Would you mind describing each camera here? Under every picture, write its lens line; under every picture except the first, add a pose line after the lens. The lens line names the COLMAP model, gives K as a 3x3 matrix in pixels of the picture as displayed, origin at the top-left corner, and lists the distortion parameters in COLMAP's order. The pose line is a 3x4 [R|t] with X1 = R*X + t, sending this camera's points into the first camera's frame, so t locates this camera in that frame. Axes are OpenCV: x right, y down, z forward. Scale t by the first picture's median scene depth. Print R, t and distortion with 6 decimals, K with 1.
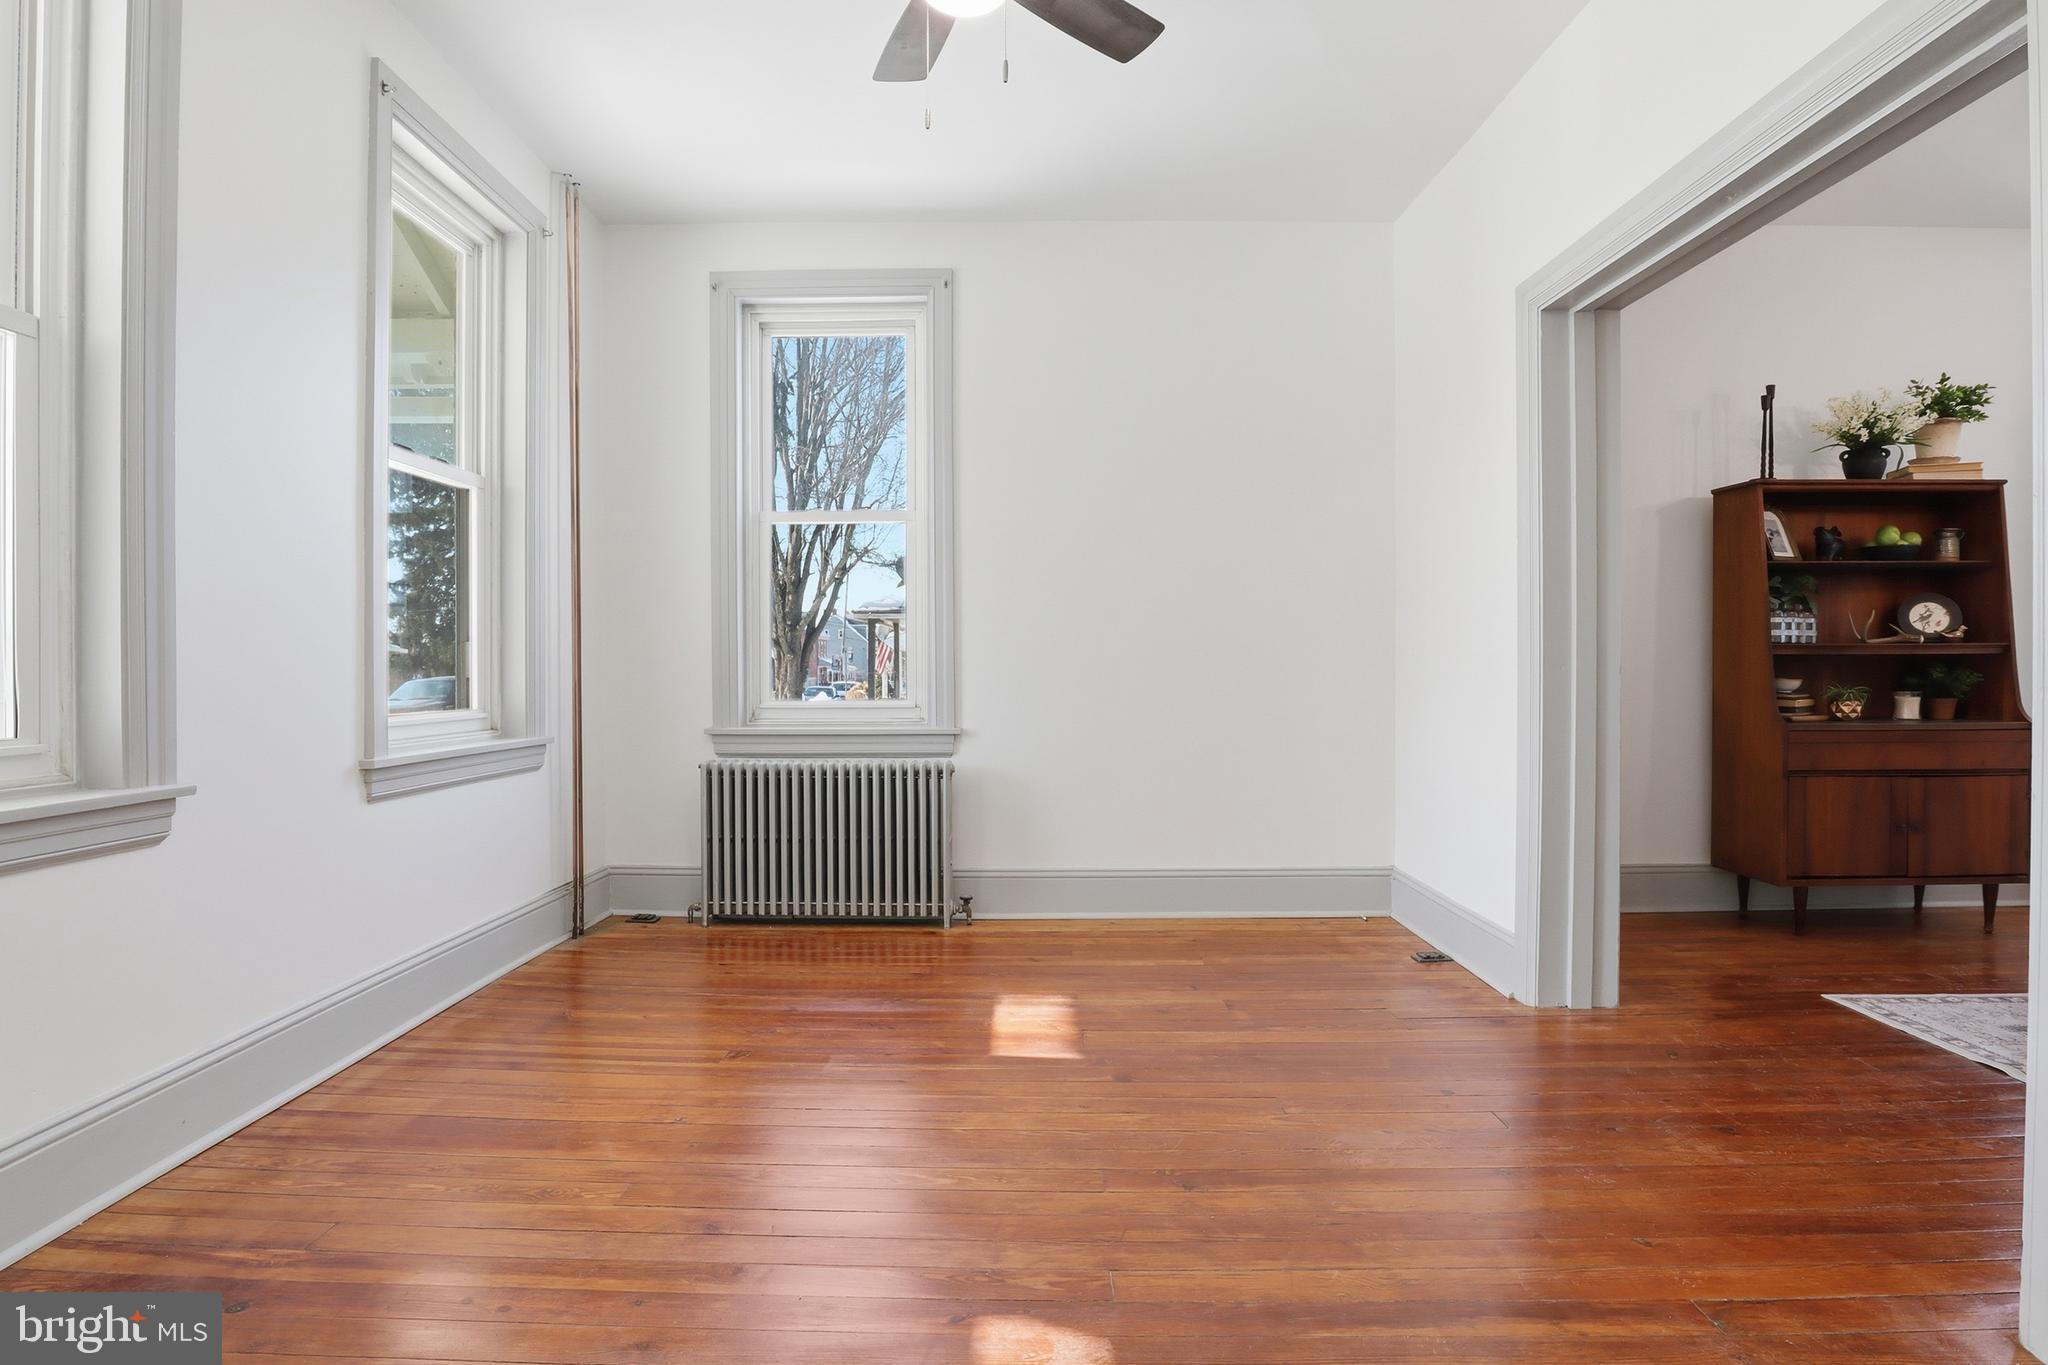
lens RADIAL K [[918.9, 0, 1040.1], [0, 918.9, 665.6], [0, 0, 1]] dist [-0.013434, -0.000088]
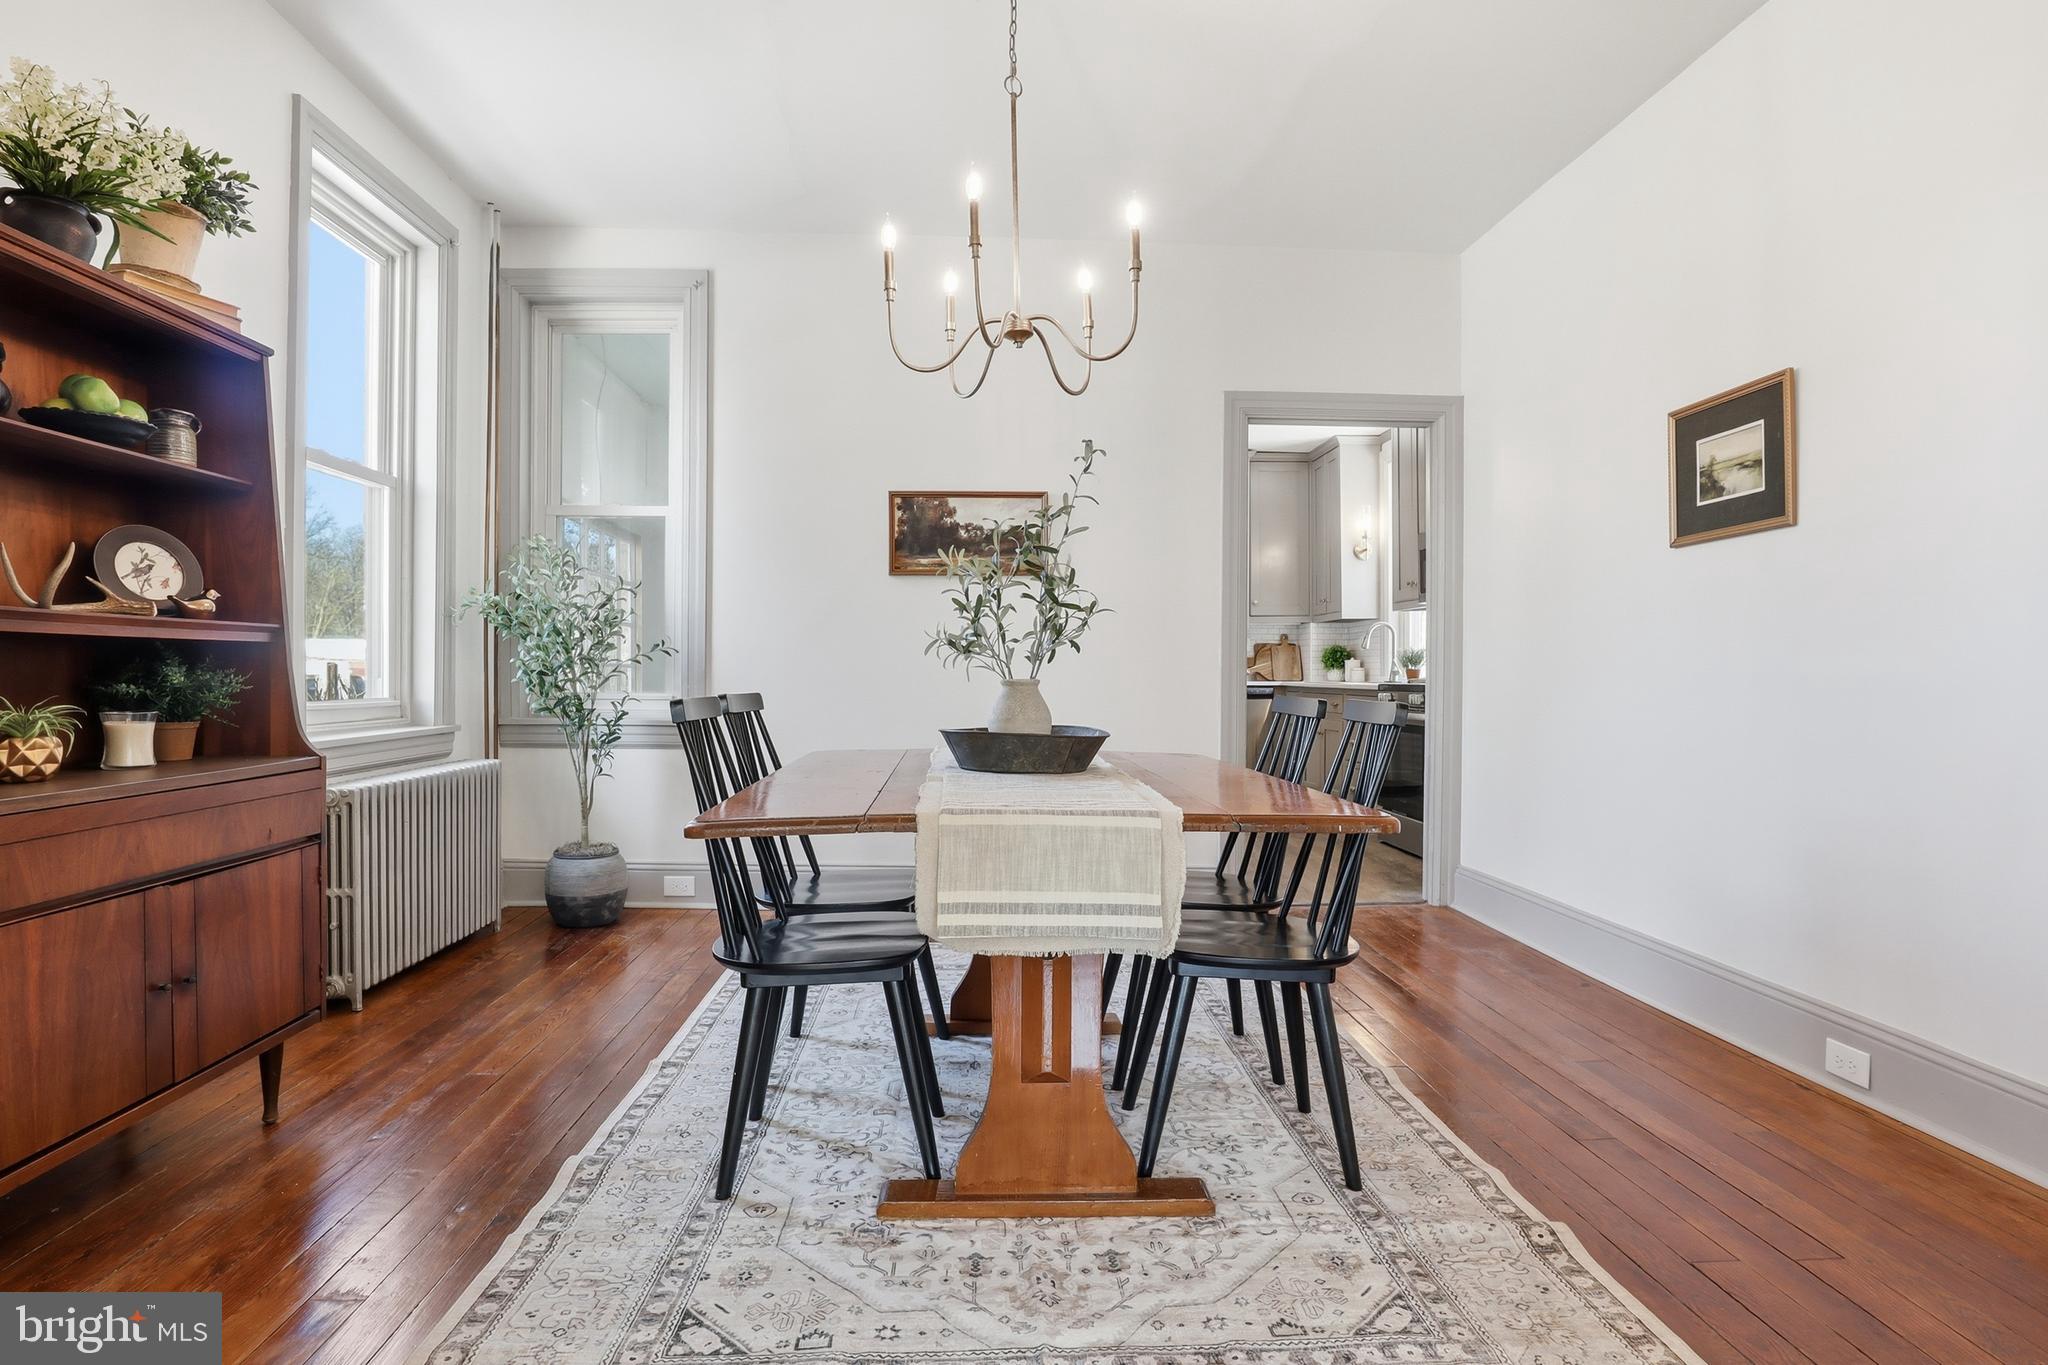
lens RADIAL K [[1095.5, 0, 1016.6], [0, 1095.5, 682.4], [0, 0, 1]] dist [-0.000732, 0.000841]
pose [[-0.082414, -0.001515, 0.996597, 0.306552], [-0.007148, 0.999974, 0.000929, 0.007999], [-0.996573, -0.007047, -0.082423, 0.556419]]
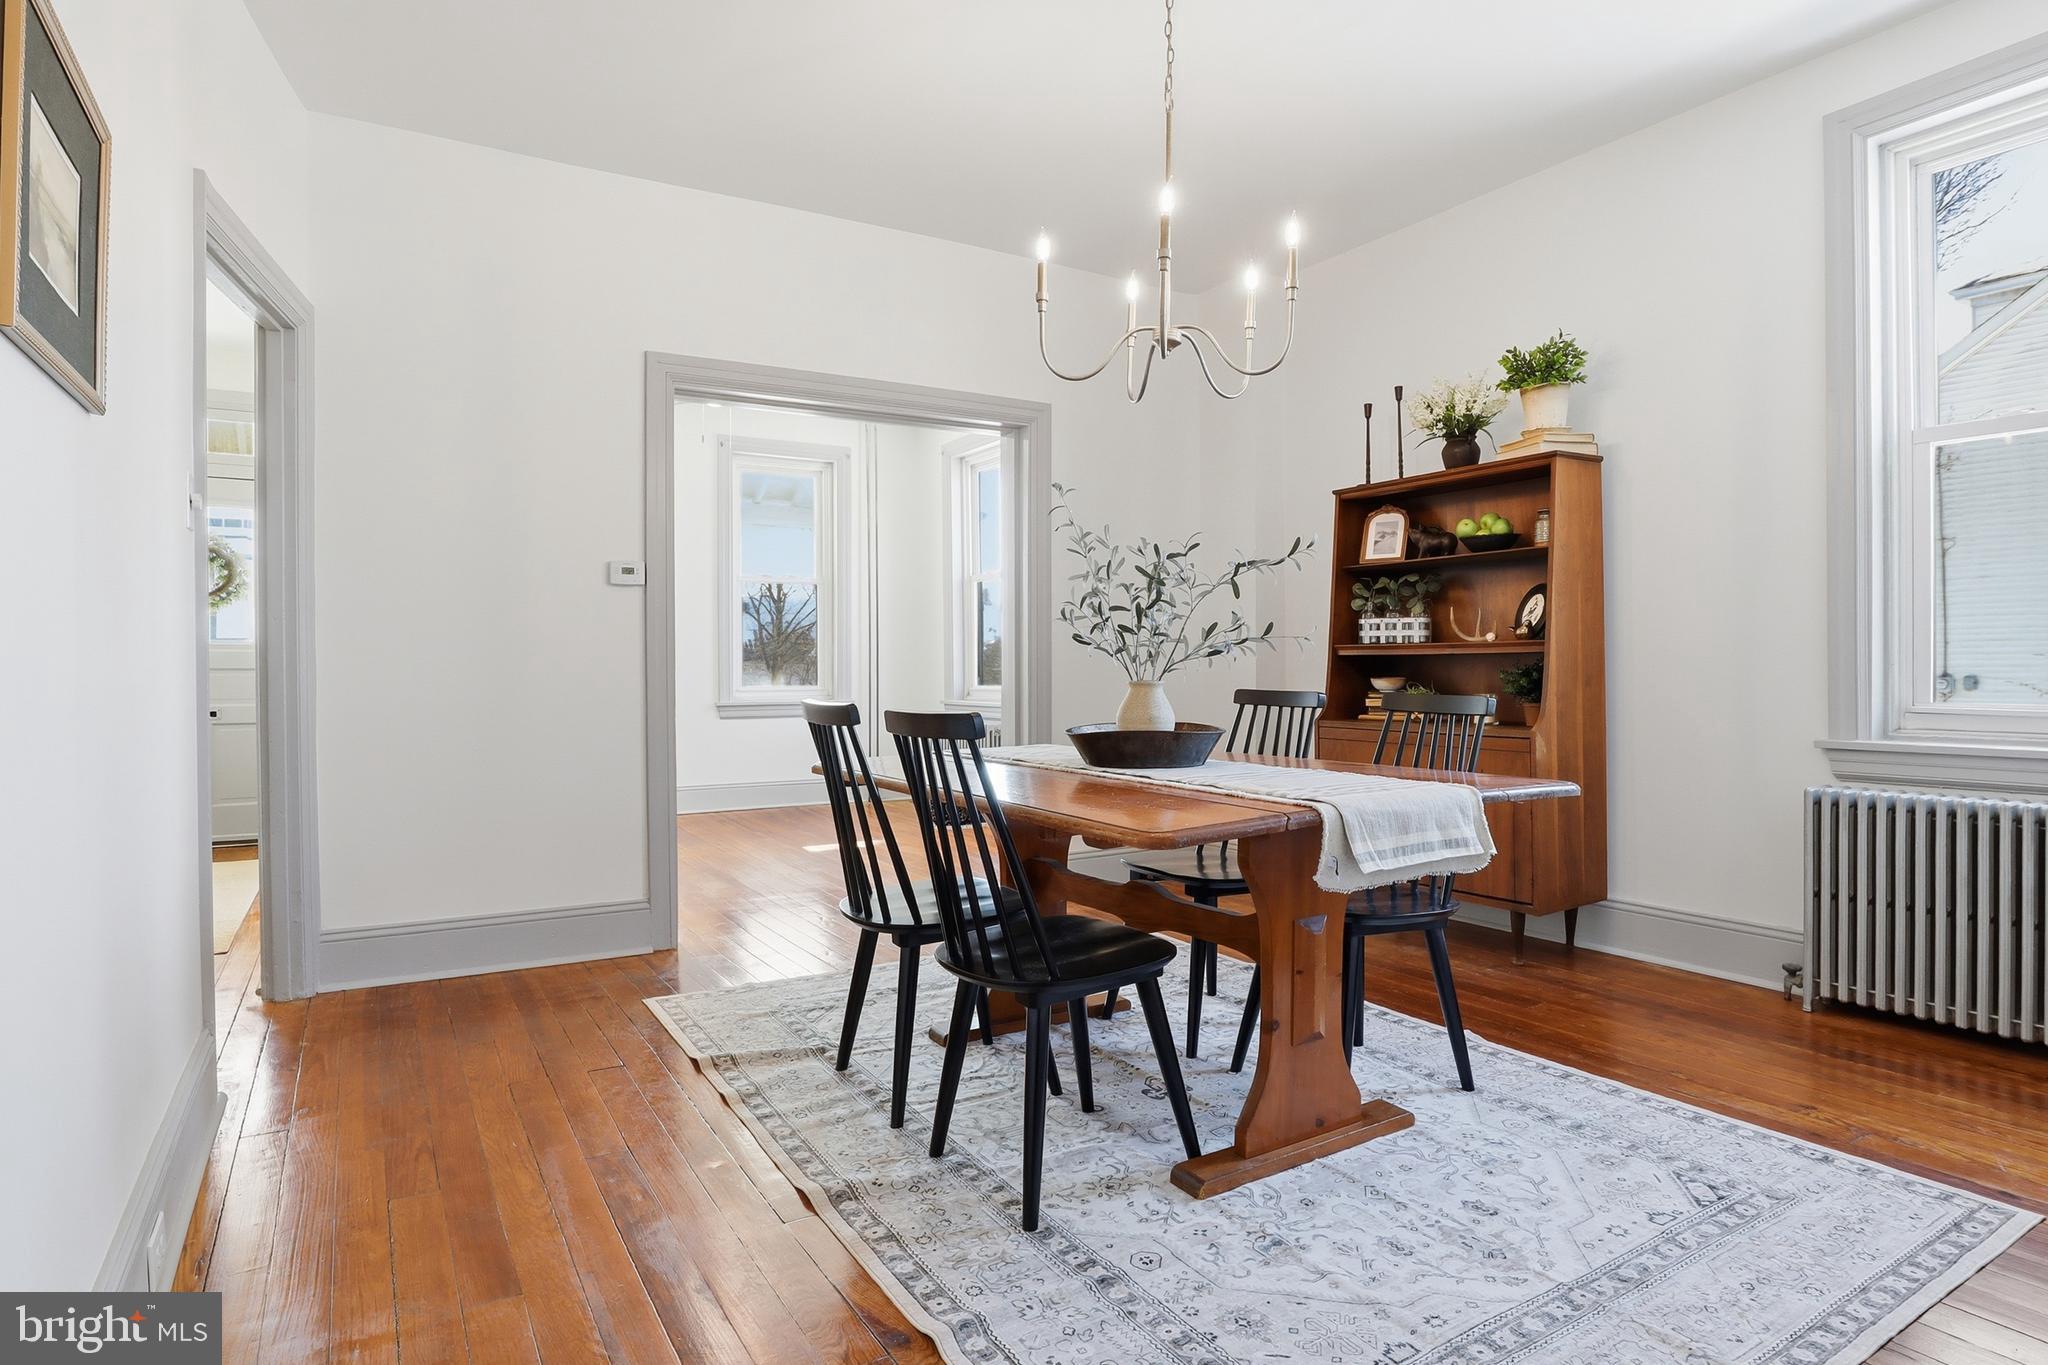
lens RADIAL K [[1095.5, 0, 1029.1], [0, 1095.5, 677.0], [0, 0, 1]] dist [-0.000732, 0.000841]
pose [[0.555418, 0.009175, -0.831521, 1.634007], [0.006741, 0.999857, 0.015535, -0.008993], [0.831544, -0.014234, 0.555276, -0.007766]]
